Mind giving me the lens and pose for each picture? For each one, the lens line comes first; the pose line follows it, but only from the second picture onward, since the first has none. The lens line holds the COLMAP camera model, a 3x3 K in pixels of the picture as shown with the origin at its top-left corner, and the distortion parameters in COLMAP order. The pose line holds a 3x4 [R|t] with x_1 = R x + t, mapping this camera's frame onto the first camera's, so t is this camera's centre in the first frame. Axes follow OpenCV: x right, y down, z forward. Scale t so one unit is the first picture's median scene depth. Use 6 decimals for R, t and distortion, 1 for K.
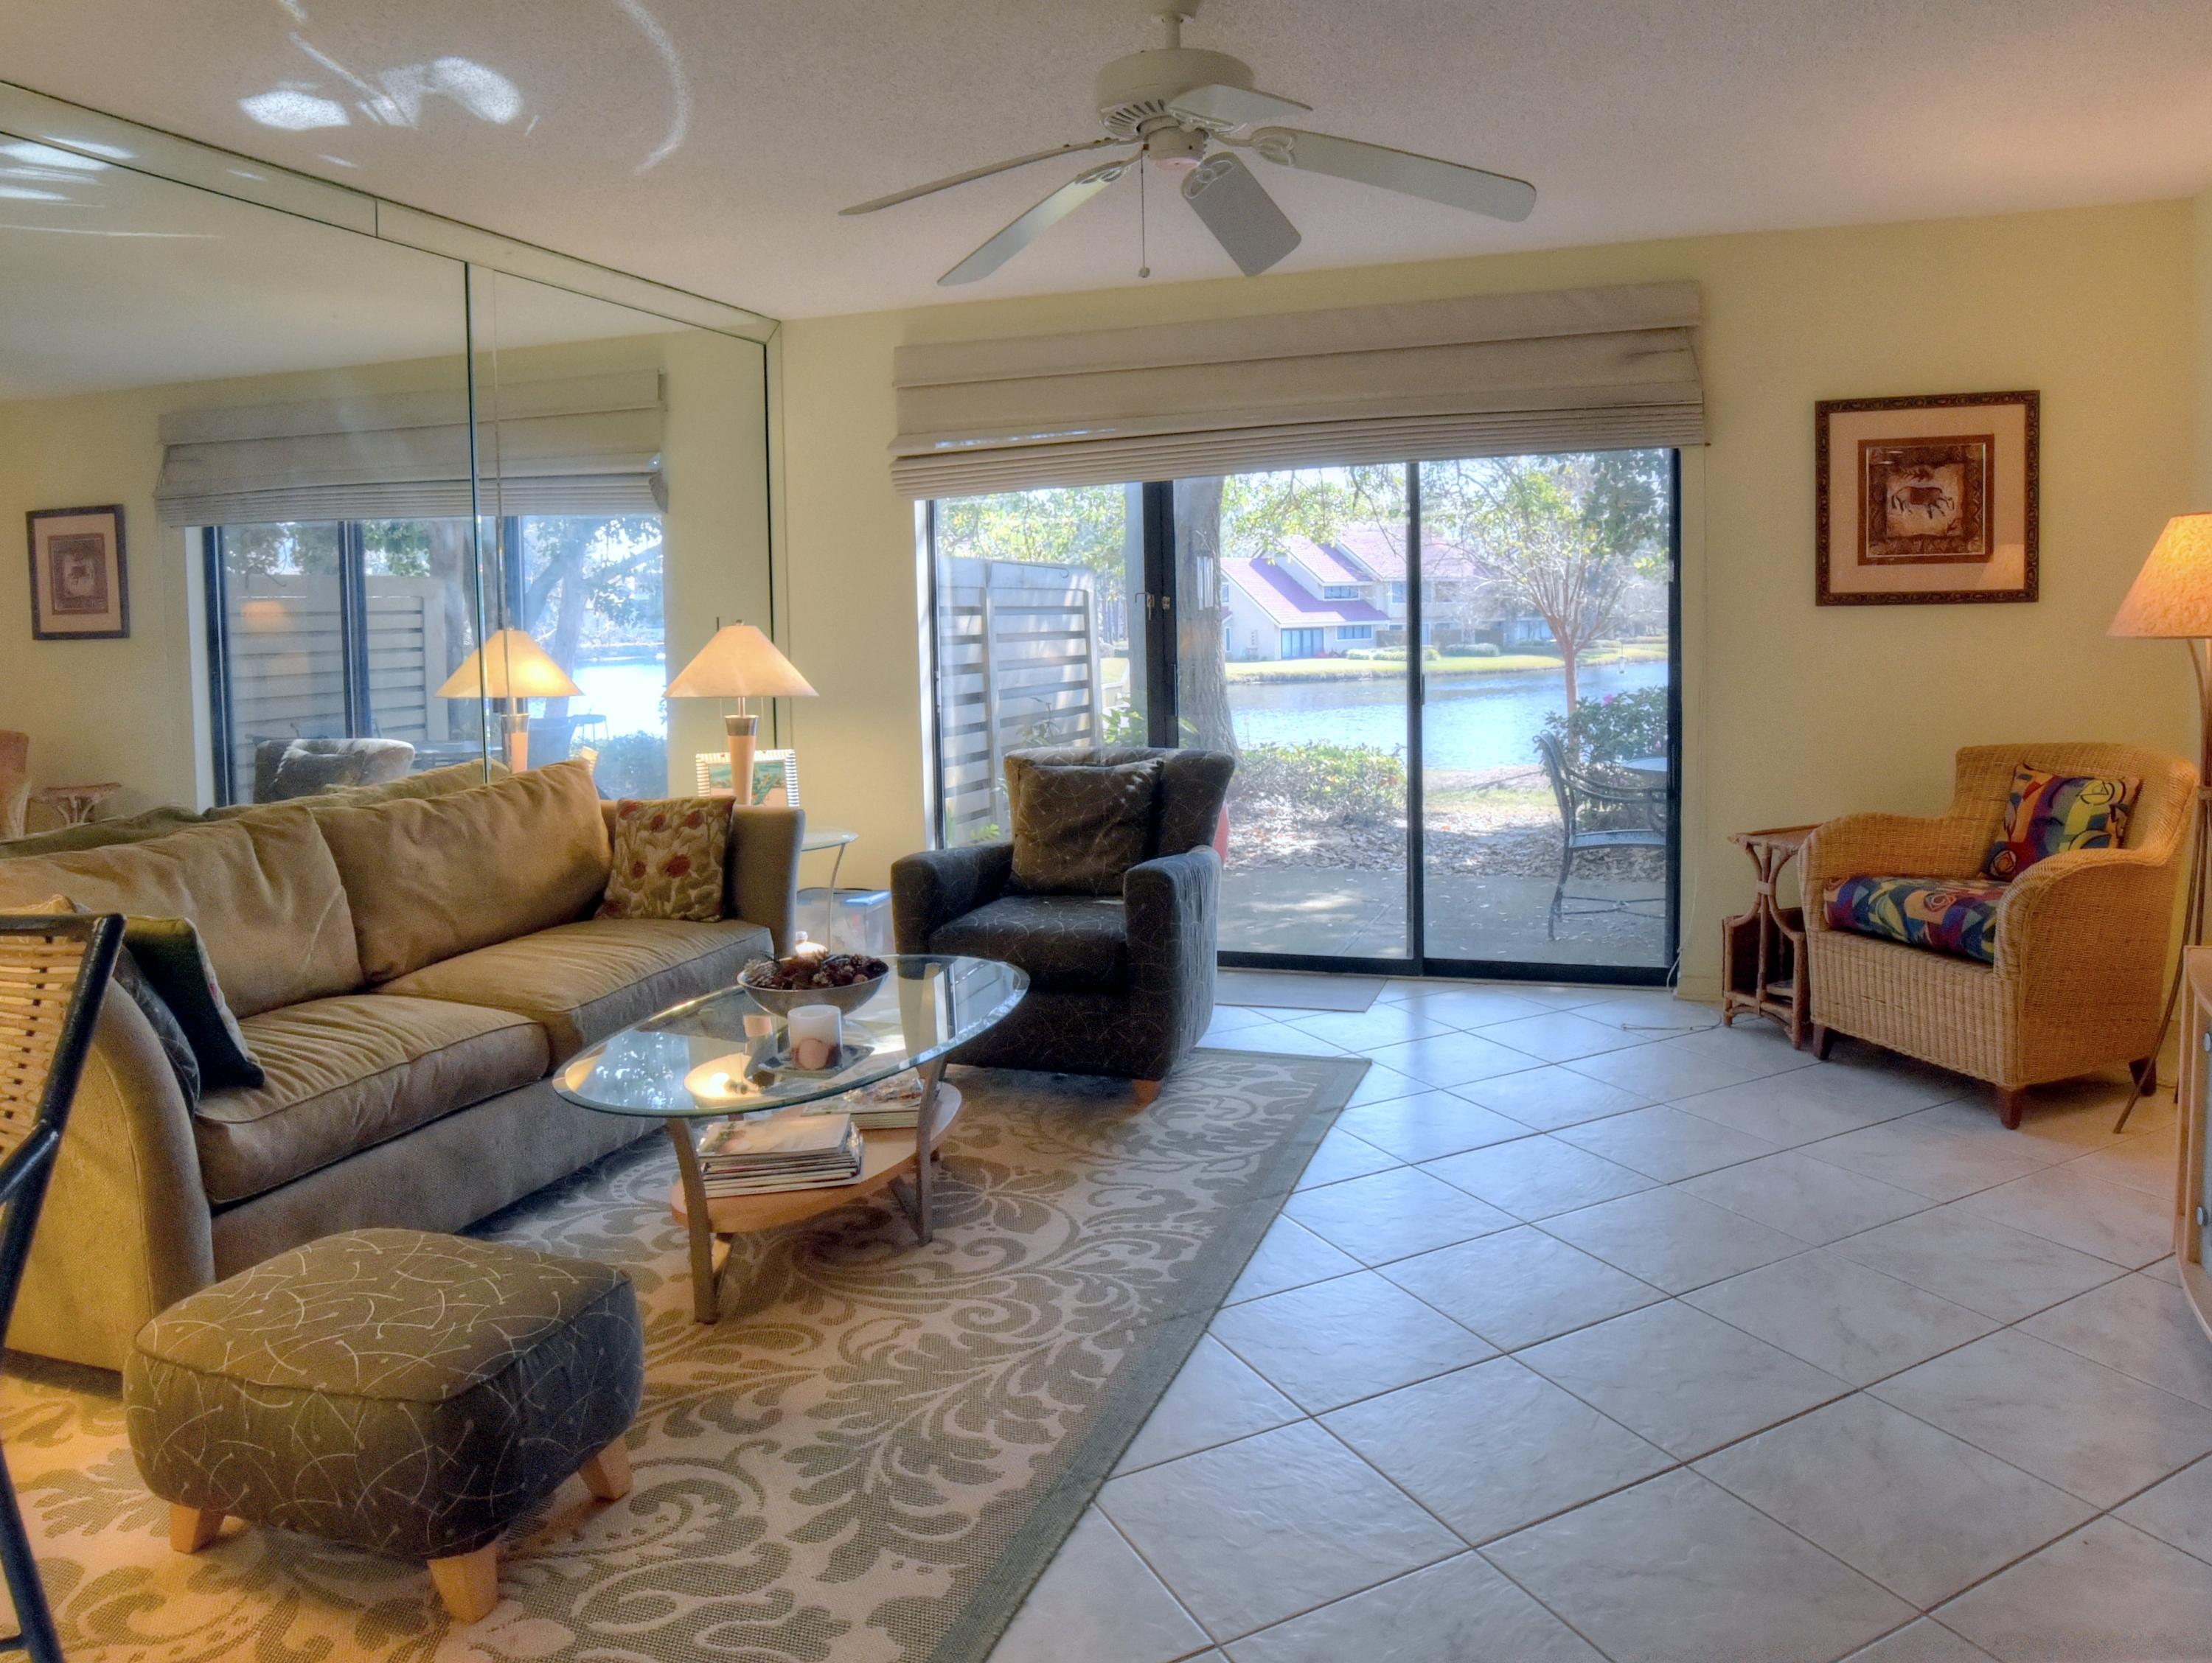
lens RADIAL K [[1536.7, 0, 1161.6], [0, 1536.7, 730.4], [0, 0, 1]] dist [-0.068540, 0.018882]
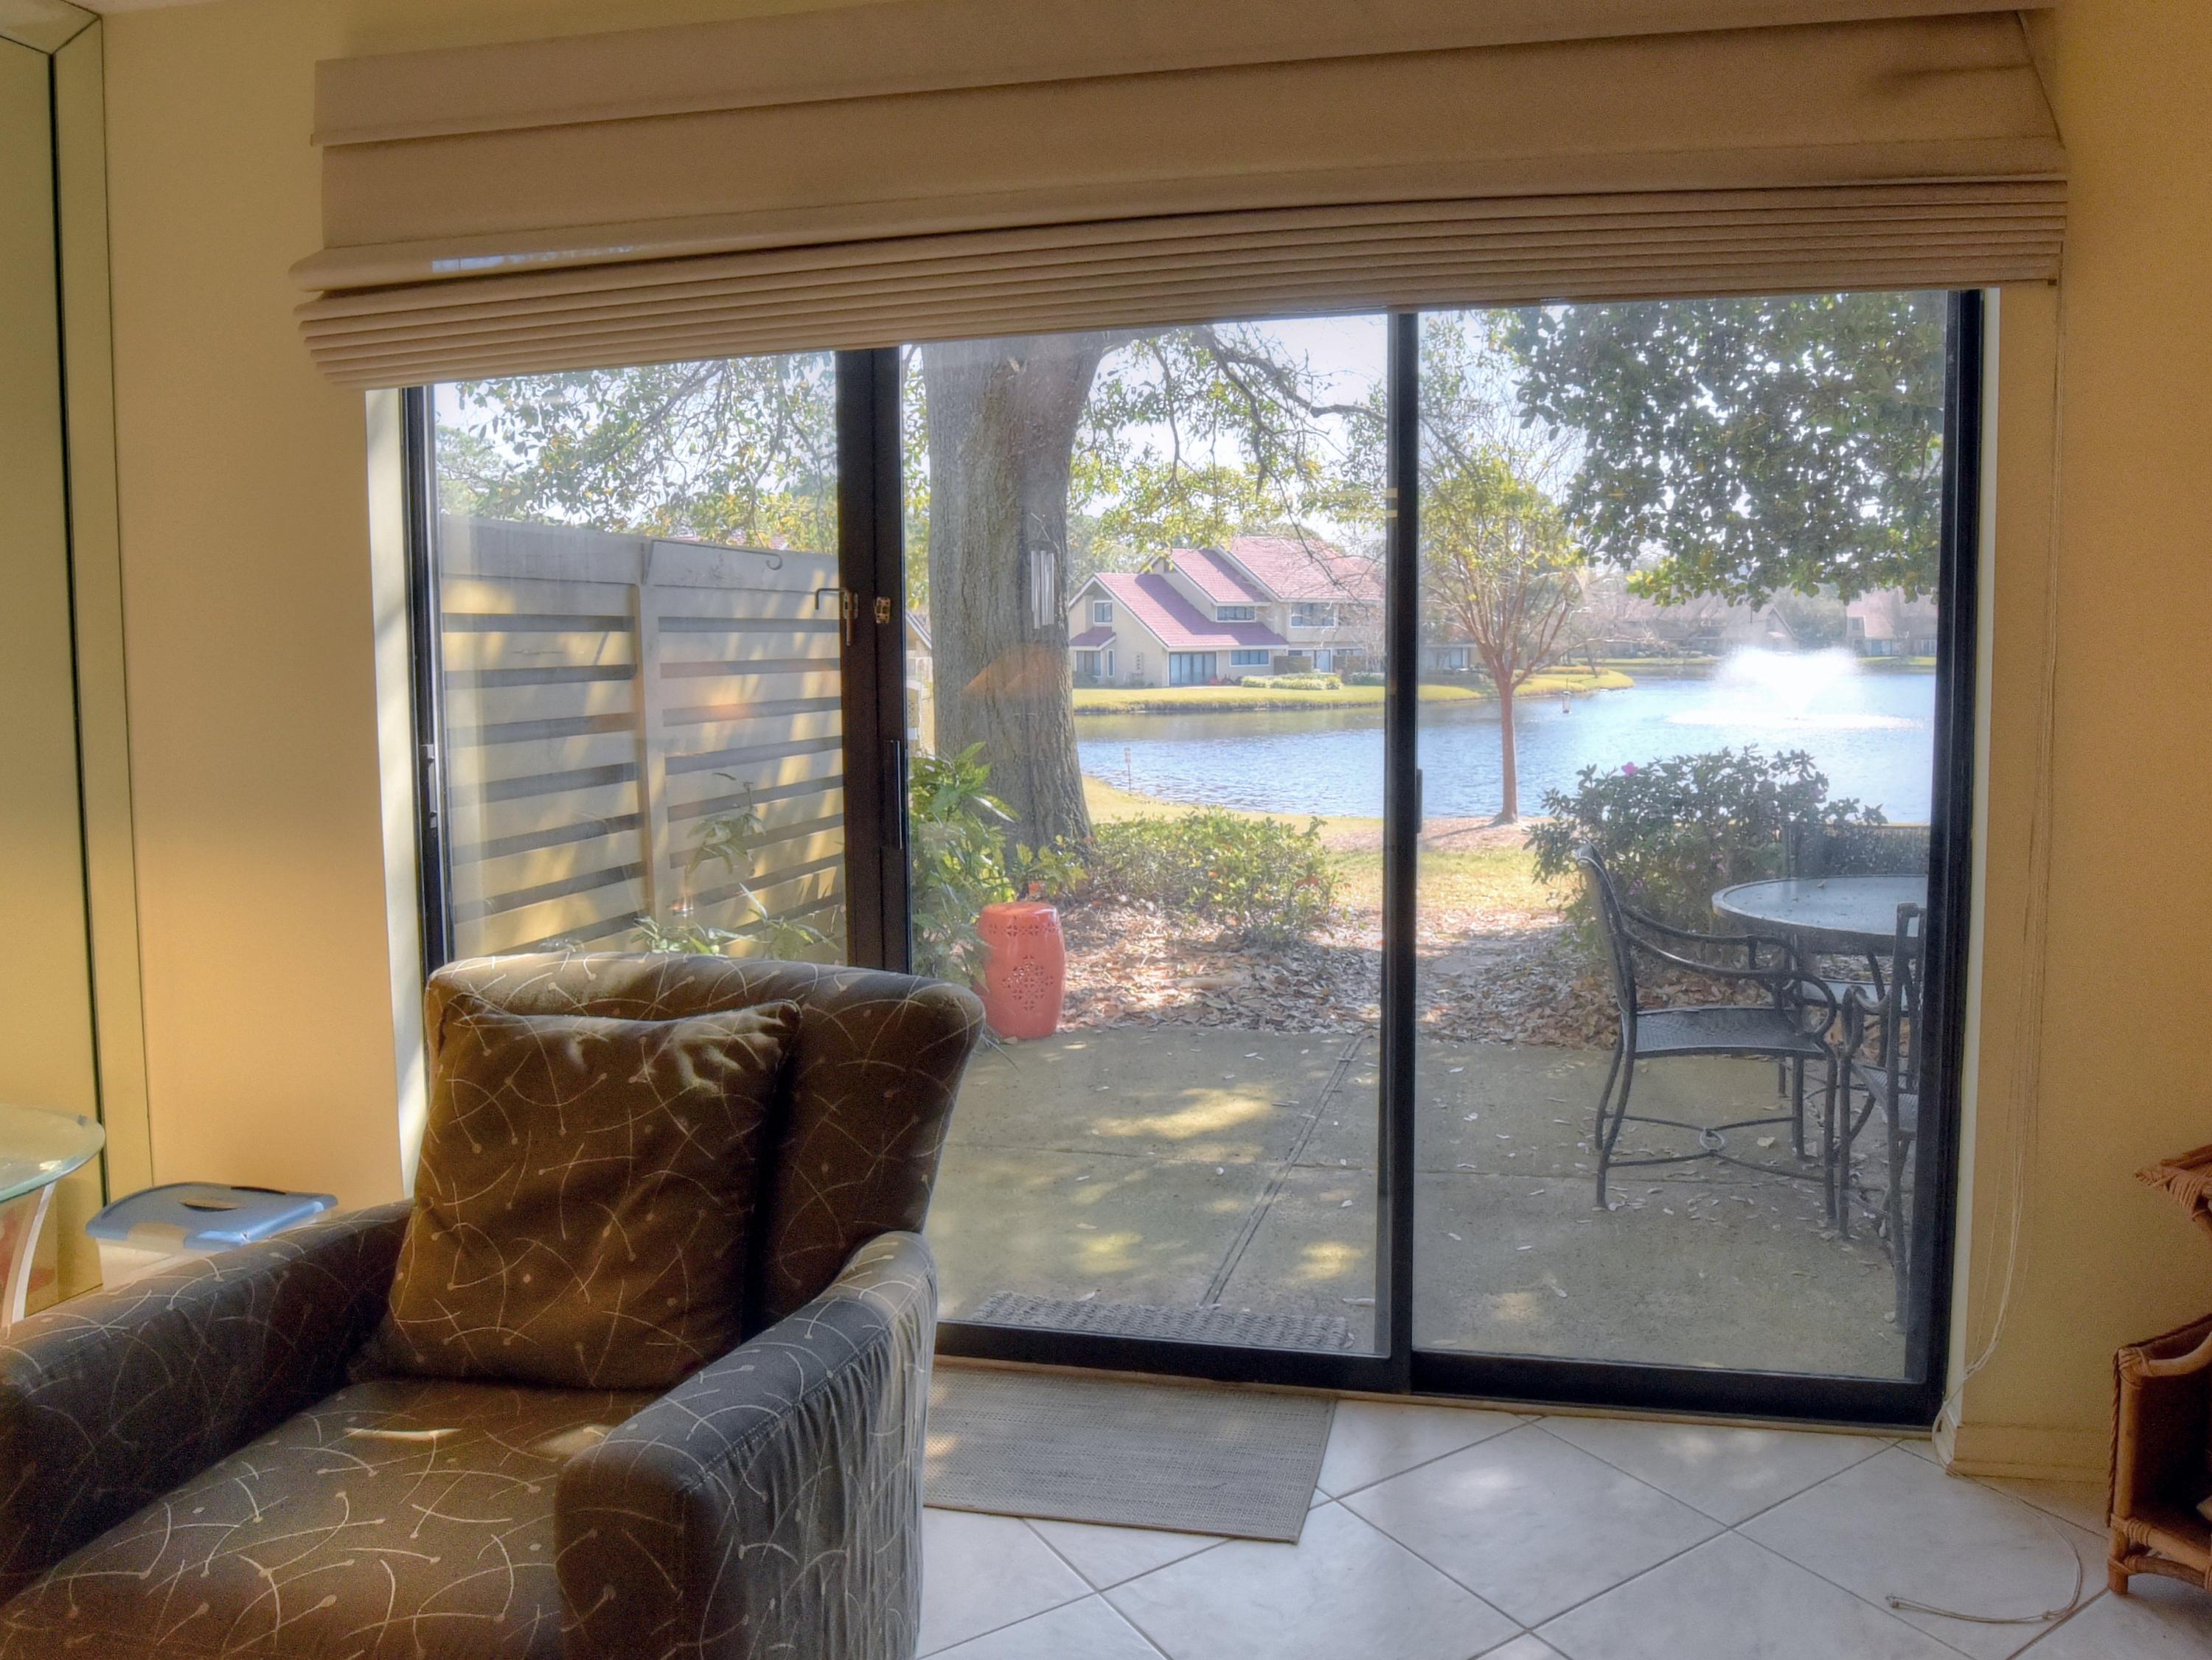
lens RADIAL K [[1594.3, 0, 1239.3], [0, 1594.3, 759.5], [0, 0, 1]] dist [-0.051777, 0.002126]
pose [[0.992788, 0.007623, 0.119642, 0.063932], [-0.007854, 0.999968, 0.001453, -0.045292], [-0.119627, -0.002382, 0.992816, 0.586988]]
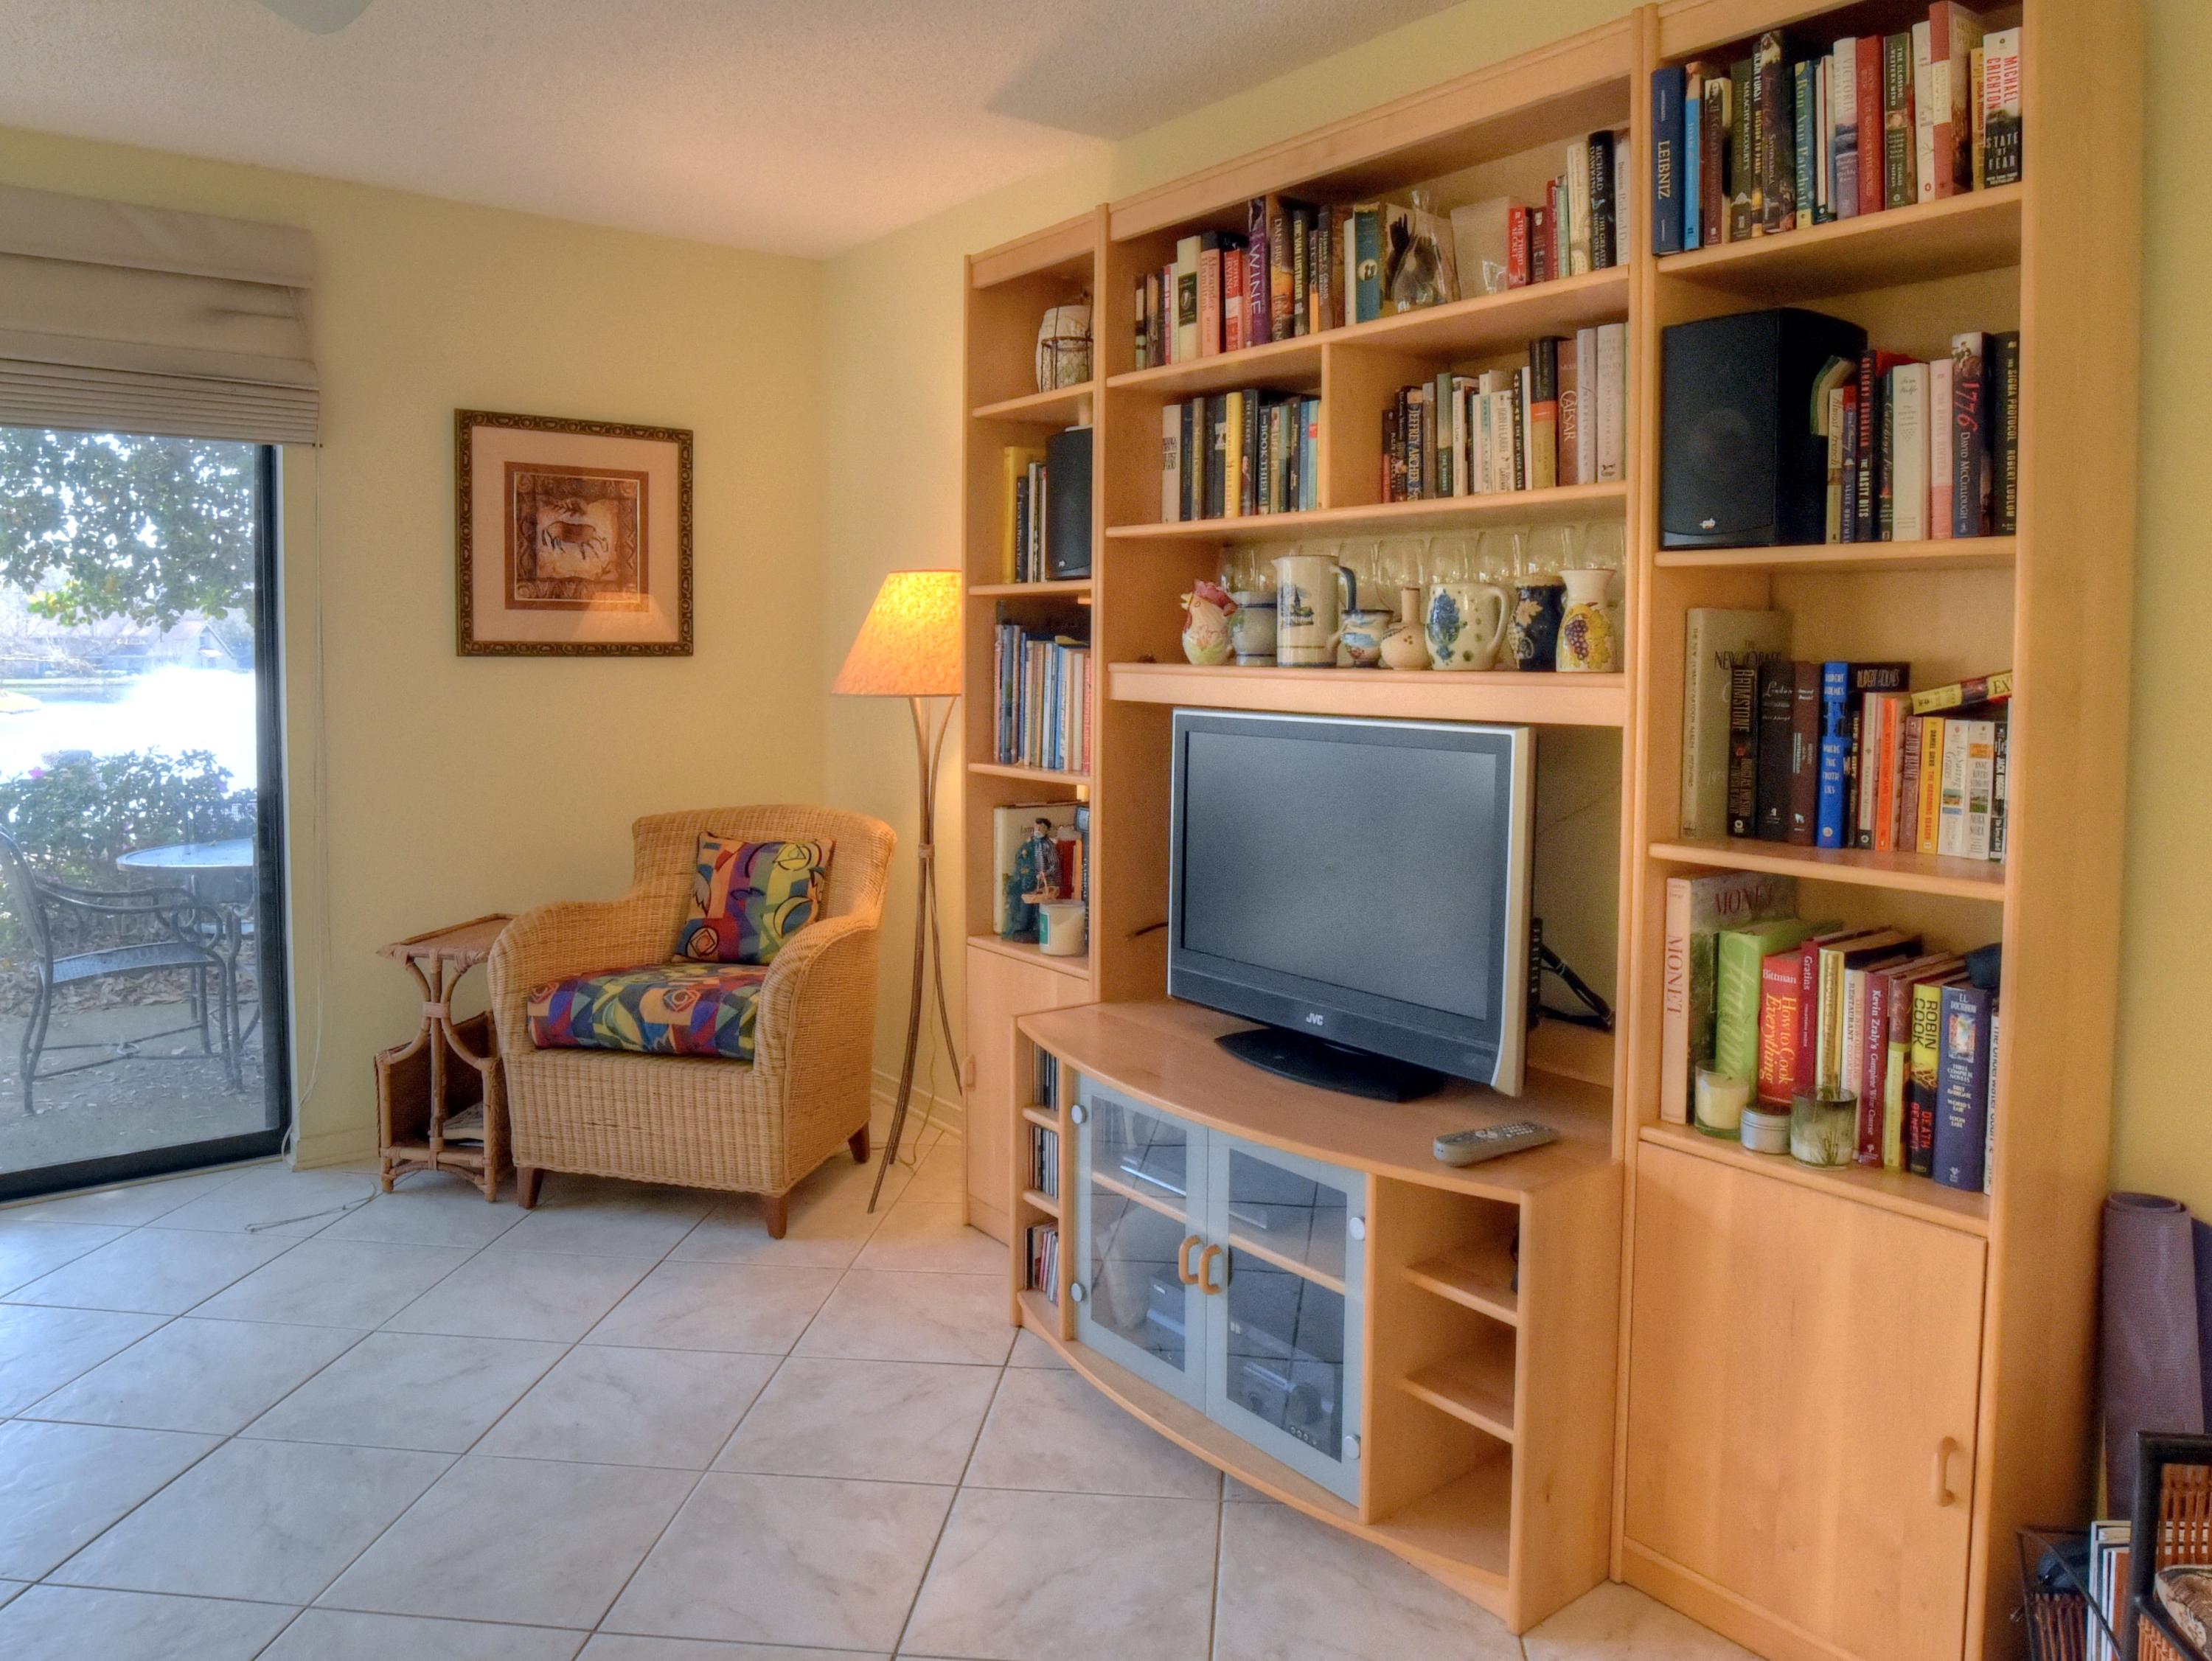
lens RADIAL K [[1536.8, 0, 1161.6], [0, 1536.8, 729.4], [0, 0, 1]] dist [-0.068540, 0.018882]
pose [[0.533647, -0.015693, 0.845562, -0.063901], [0.045317, 0.998922, -0.010061, -0.016941], [-0.844492, 0.043687, 0.533783, 0.244566]]
